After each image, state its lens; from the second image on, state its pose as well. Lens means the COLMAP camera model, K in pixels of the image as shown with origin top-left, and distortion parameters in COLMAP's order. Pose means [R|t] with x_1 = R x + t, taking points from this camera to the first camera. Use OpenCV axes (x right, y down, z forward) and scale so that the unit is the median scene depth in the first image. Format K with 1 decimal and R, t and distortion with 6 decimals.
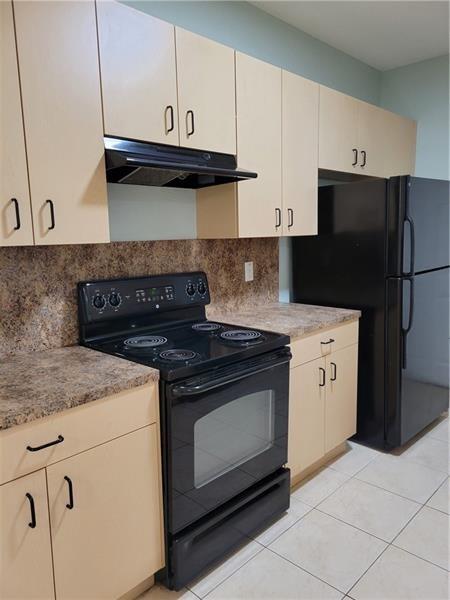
lens RADIAL K [[450.1, 0, 226.9], [0, 450.1, 296.2], [0, 0, 1]] dist [0.045484, -0.024610]
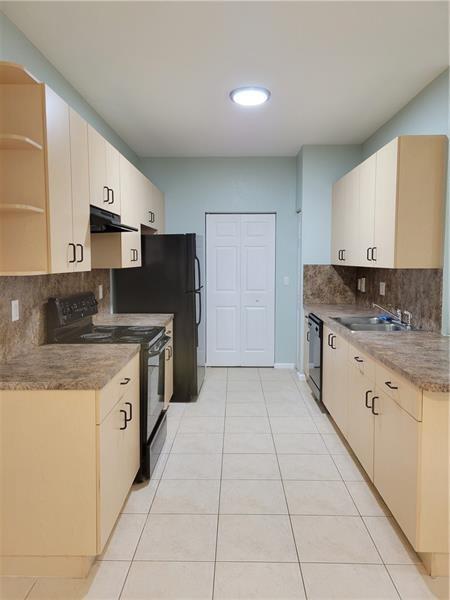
lens RADIAL K [[450.1, 0, 225.7], [0, 450.1, 301.0], [0, 0, 1]] dist [0.045484, -0.024610]
pose [[0.740561, -0.042949, 0.670615, -0.763533], [0.079531, 0.996543, -0.024003, 0.047780], [-0.667267, 0.071110, 0.741417, -0.364666]]
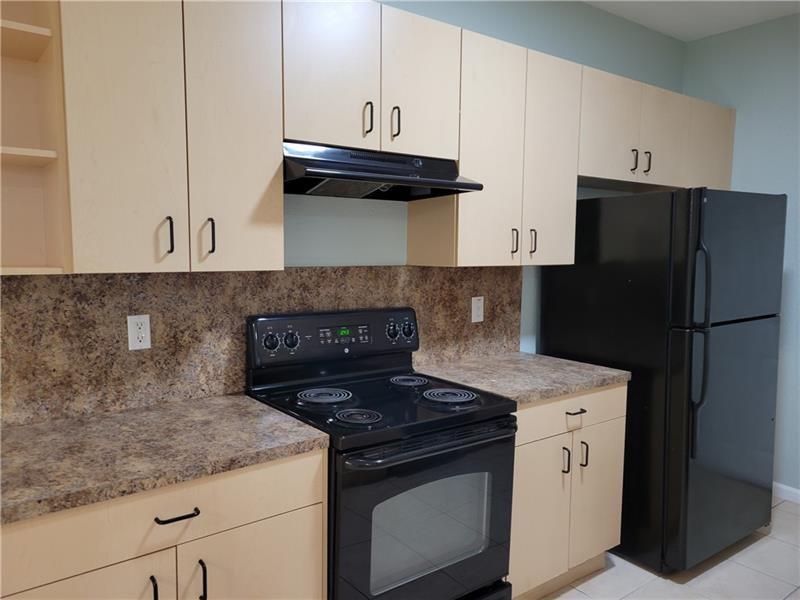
lens RADIAL K [[600.2, 0, 387.2], [0, 600.2, 302.2], [0, 0, 1]] dist [0.045484, -0.024610]
pose [[0.985864, 0.045531, -0.161242, 0.078208], [-0.053184, 0.997638, -0.043465, -0.019442], [0.158883, 0.051426, 0.985957, -0.020239]]
